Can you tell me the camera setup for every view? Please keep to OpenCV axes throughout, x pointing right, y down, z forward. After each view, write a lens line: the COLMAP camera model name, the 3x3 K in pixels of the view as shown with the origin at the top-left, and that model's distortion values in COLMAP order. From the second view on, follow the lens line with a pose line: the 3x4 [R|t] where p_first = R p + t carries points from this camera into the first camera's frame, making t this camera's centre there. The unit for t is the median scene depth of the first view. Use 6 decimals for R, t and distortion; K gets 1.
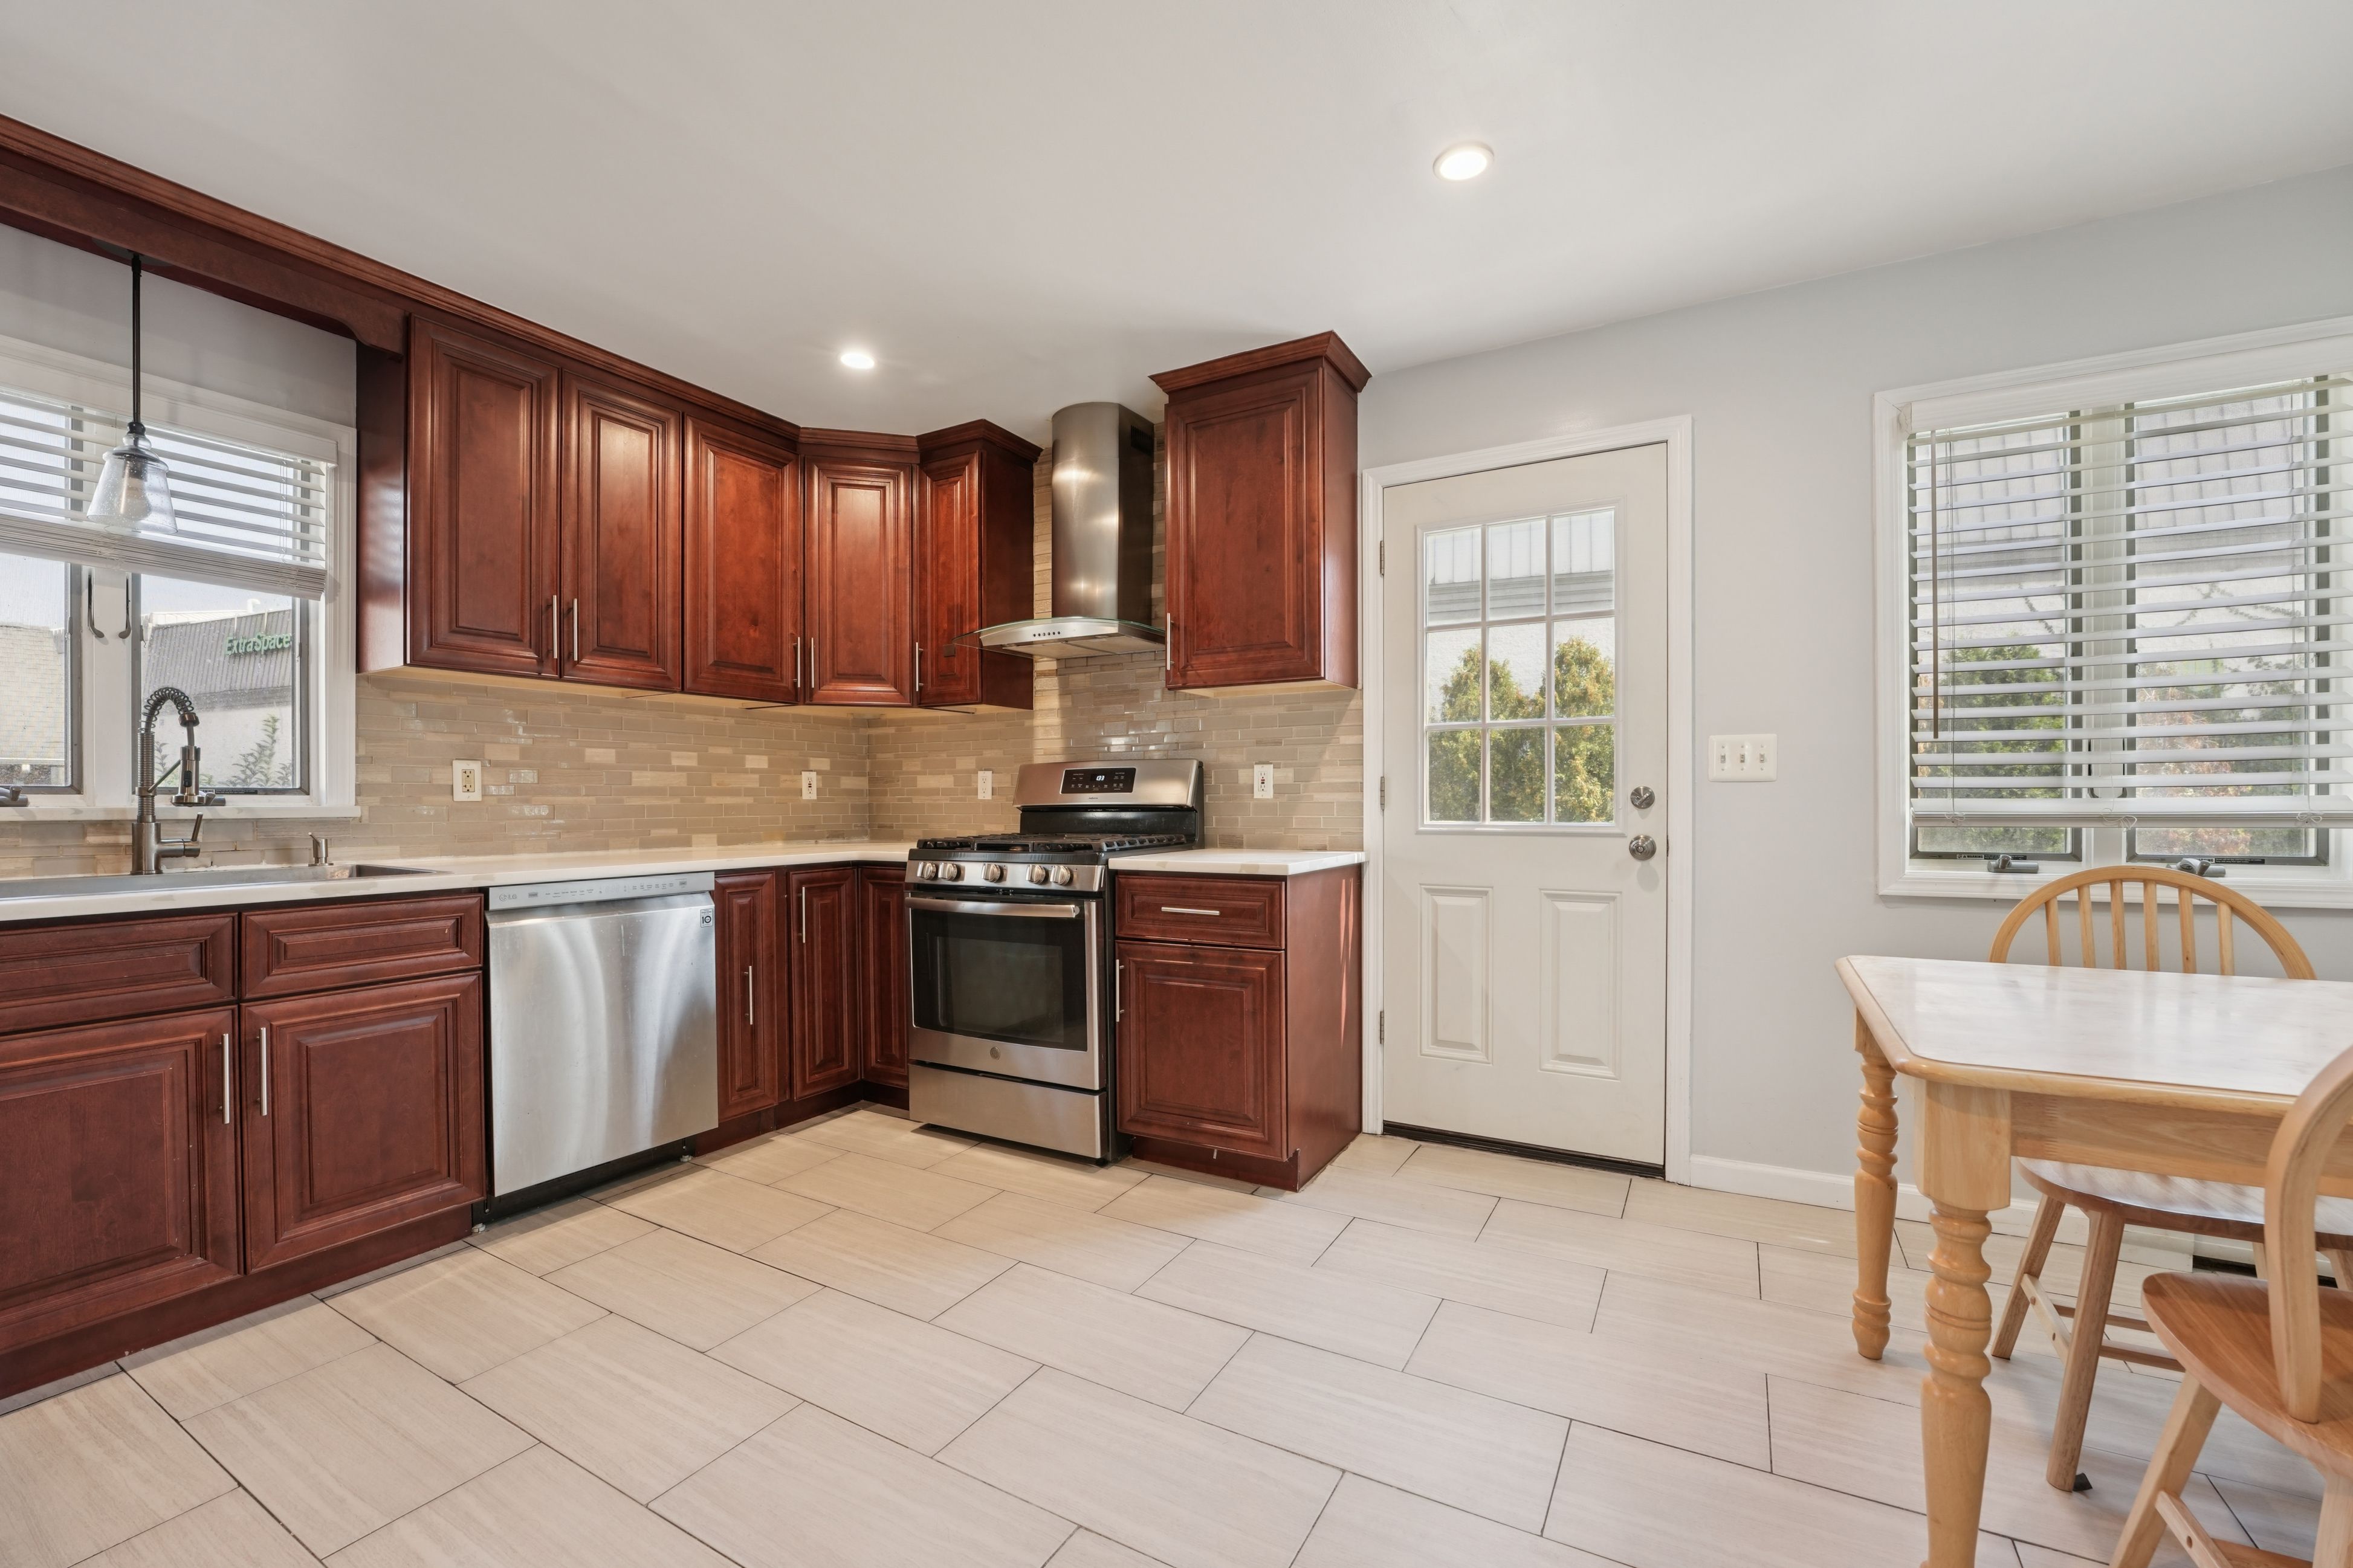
lens RADIAL K [[997.5, 0, 1171.5], [0, 997.5, 799.6], [0, 0, 1]] dist [0.000209, -0.000044]
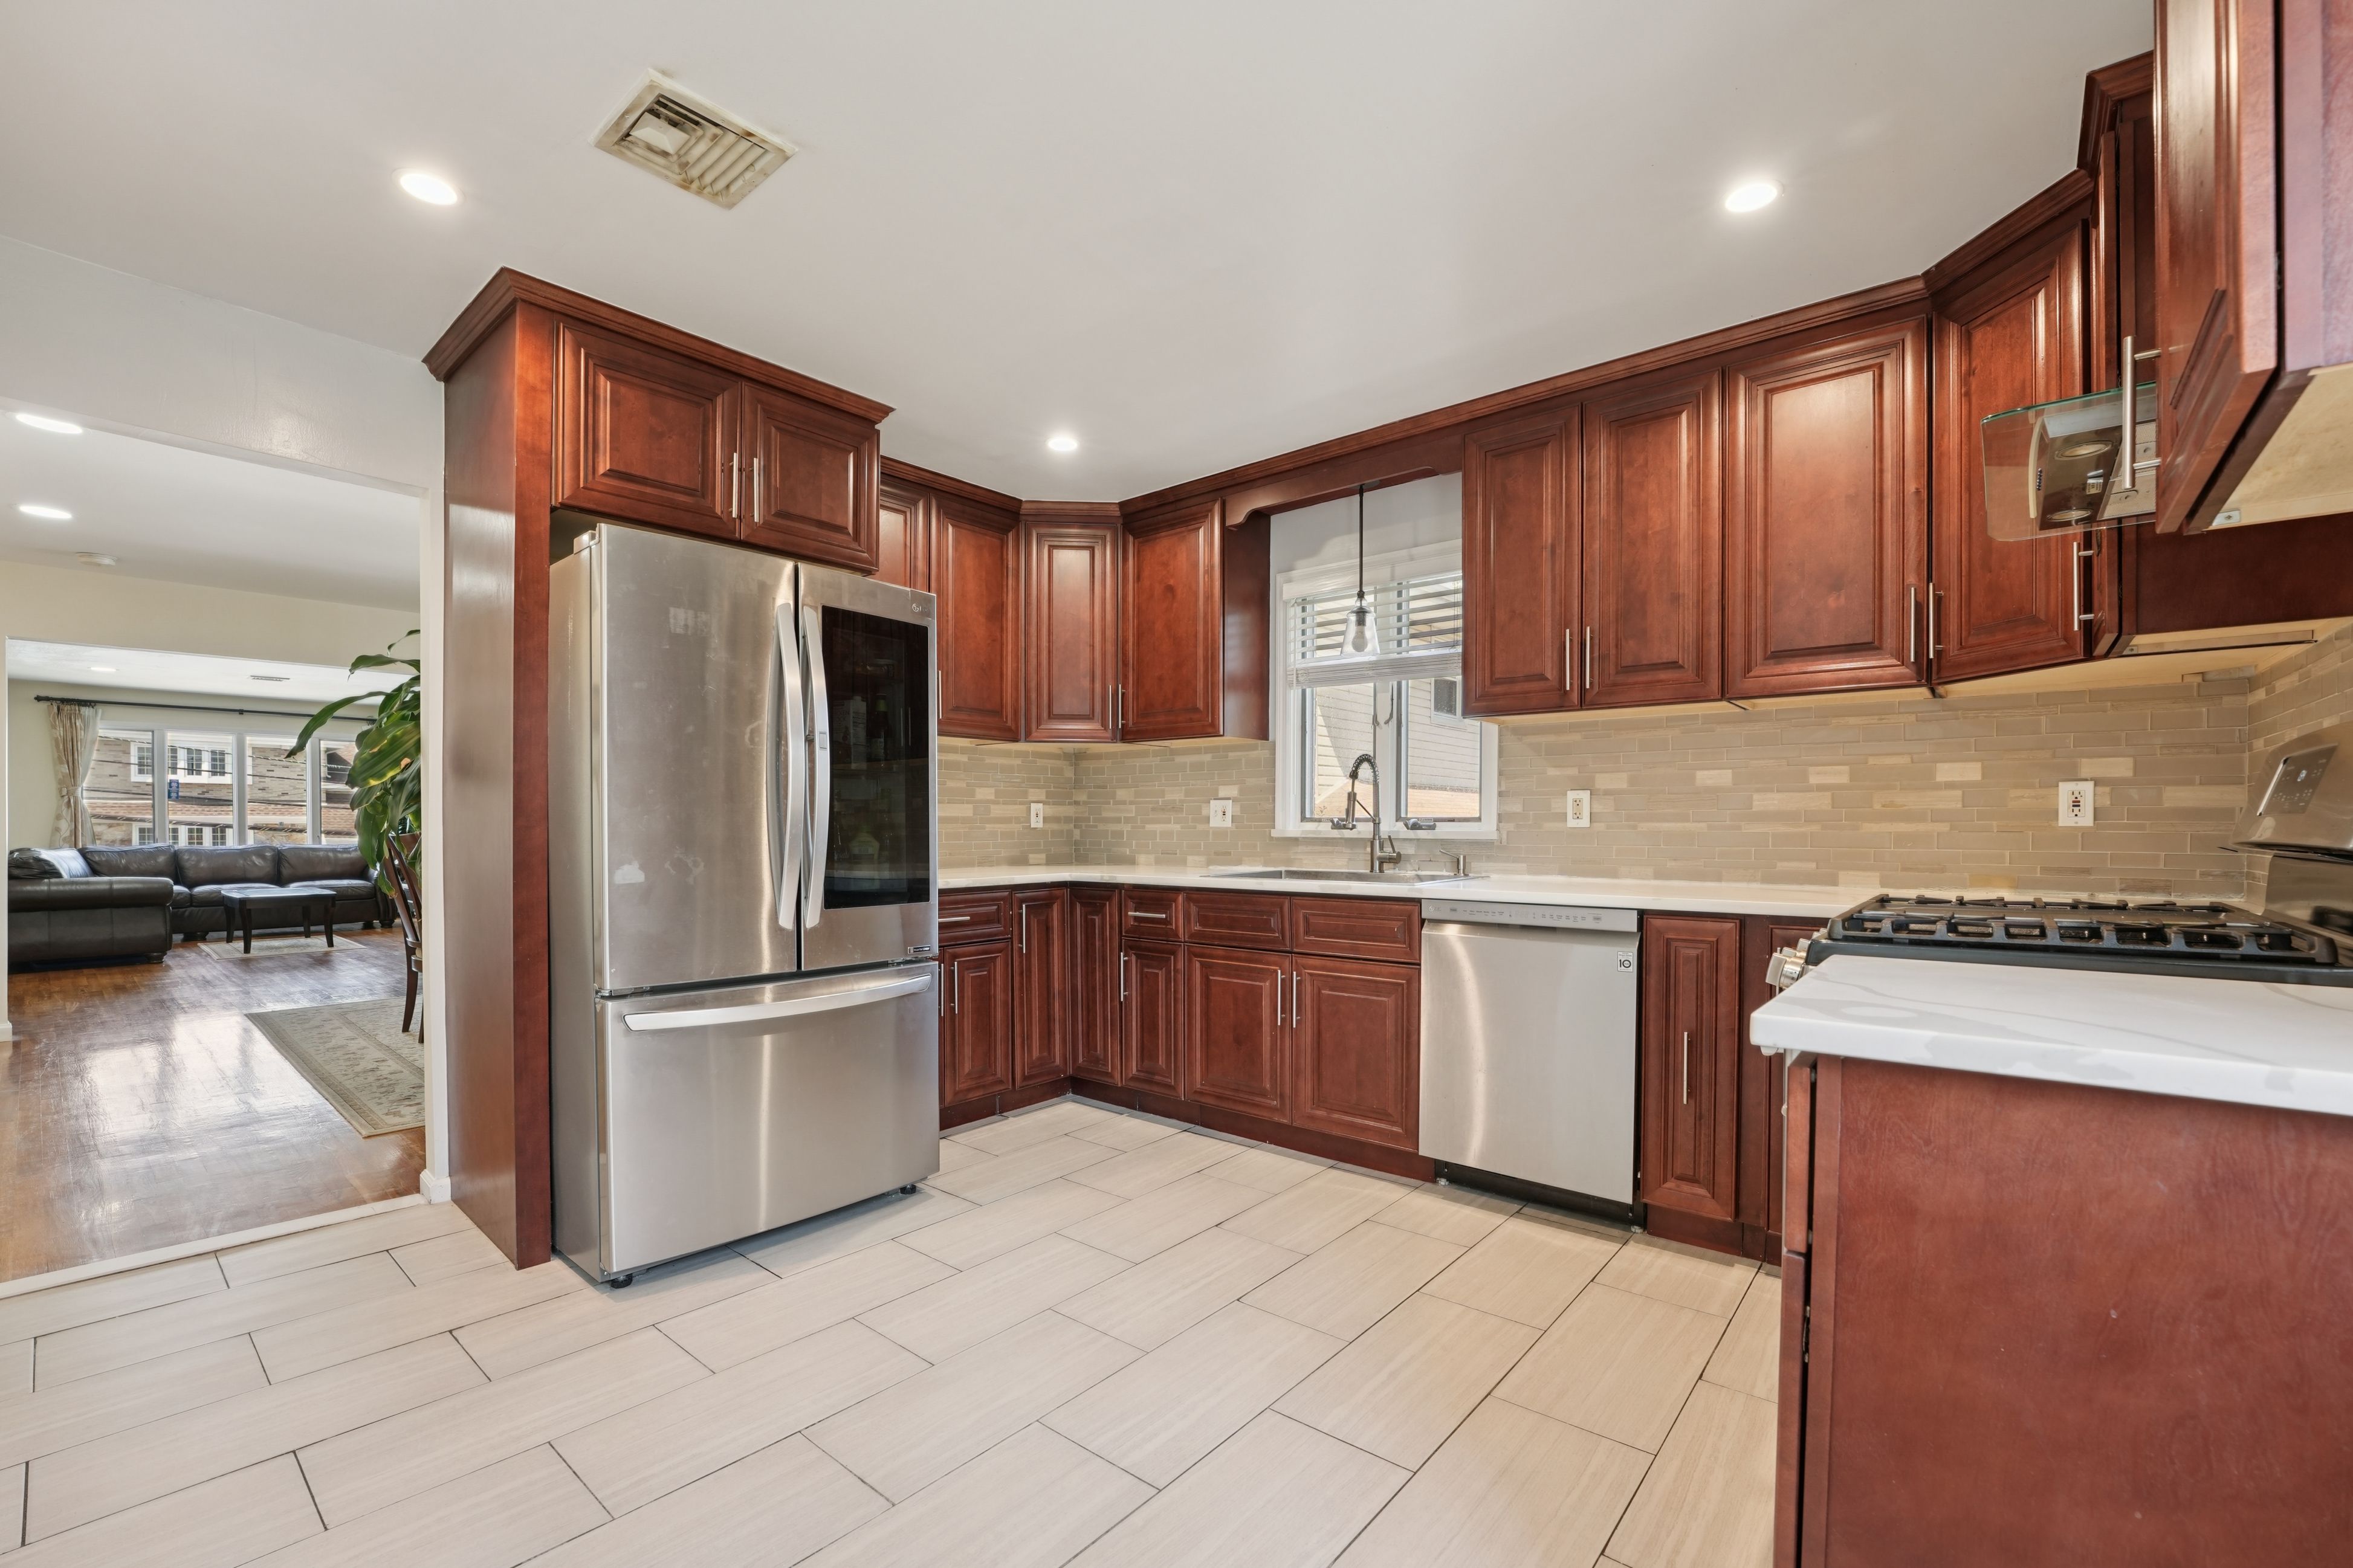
lens RADIAL K [[982.4, 0, 1175.3], [0, 982.4, 840.5], [0, 0, 1]] dist [-0.015744, 0.000096]
pose [[-0.166391, 0.016975, -0.985914, 0.474744], [-0.000325, 0.999851, 0.017270, -0.002525], [0.986060, 0.003194, -0.166361, 0.801884]]
